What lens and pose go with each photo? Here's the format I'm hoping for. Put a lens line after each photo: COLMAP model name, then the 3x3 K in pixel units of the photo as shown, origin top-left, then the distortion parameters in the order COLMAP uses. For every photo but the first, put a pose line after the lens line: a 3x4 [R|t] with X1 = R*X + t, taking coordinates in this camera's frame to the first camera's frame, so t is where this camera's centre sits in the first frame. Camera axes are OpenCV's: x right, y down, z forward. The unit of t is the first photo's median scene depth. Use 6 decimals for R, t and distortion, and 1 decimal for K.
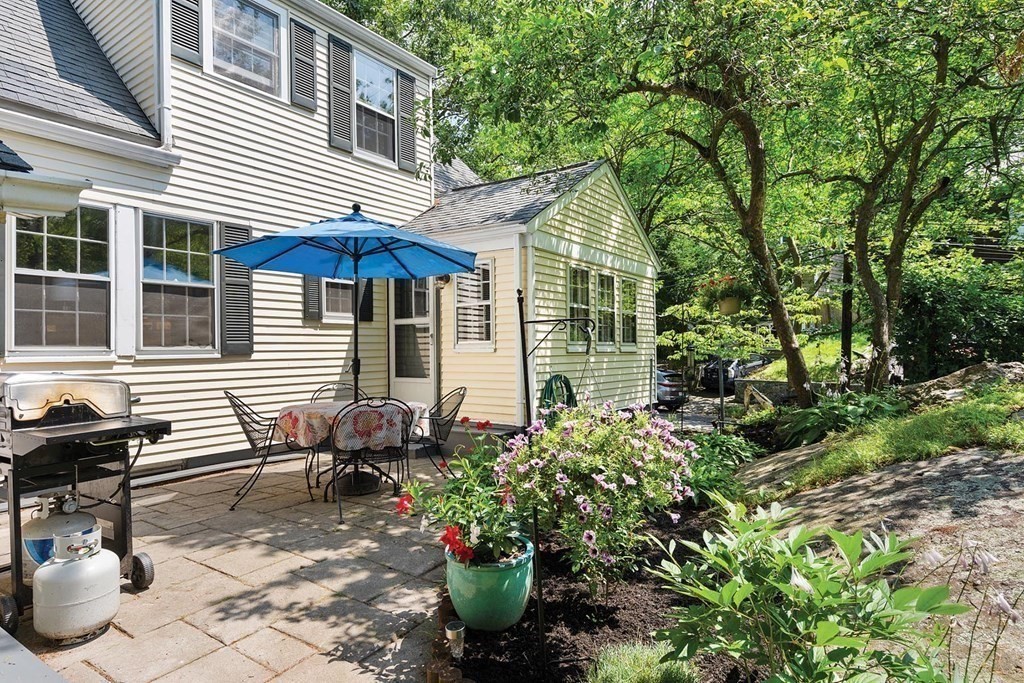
lens RADIAL K [[578.8, 0, 508.8], [0, 578.8, 345.0], [0, 0, 1]] dist [0.000732, -0.000072]
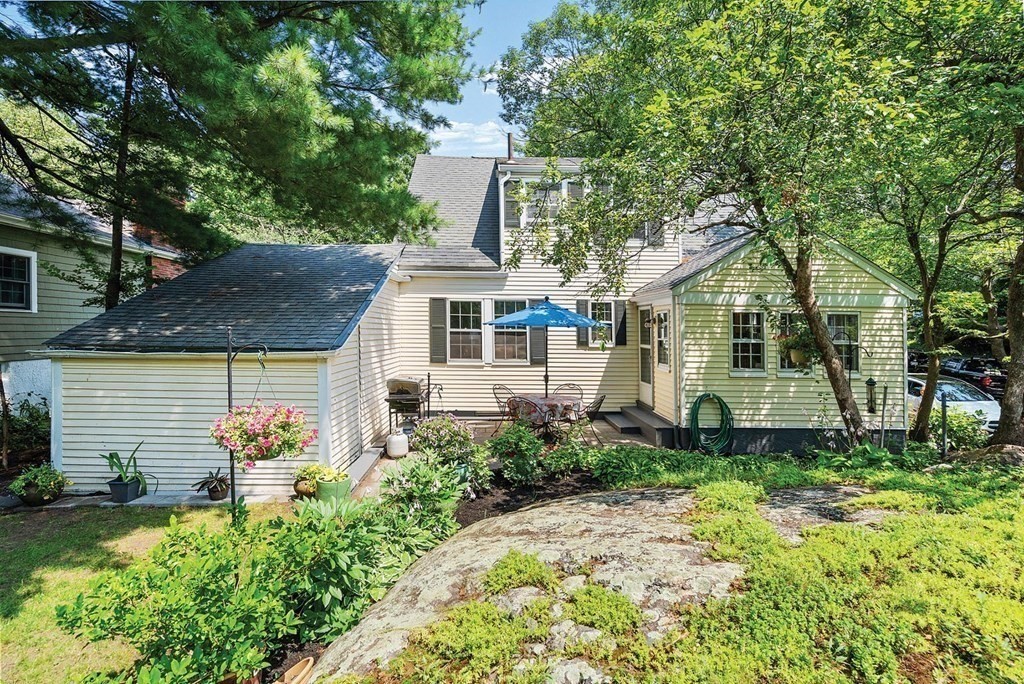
lens RADIAL K [[468.7, 0, 512.6], [0, 468.7, 335.0], [0, 0, 1]] dist [-0.003619, -0.000758]
pose [[0.603634, 0.027217, -0.796797, 0.716887], [-0.012434, 0.999617, 0.024725, -0.114078], [0.797164, -0.005018, 0.603741, -0.044854]]
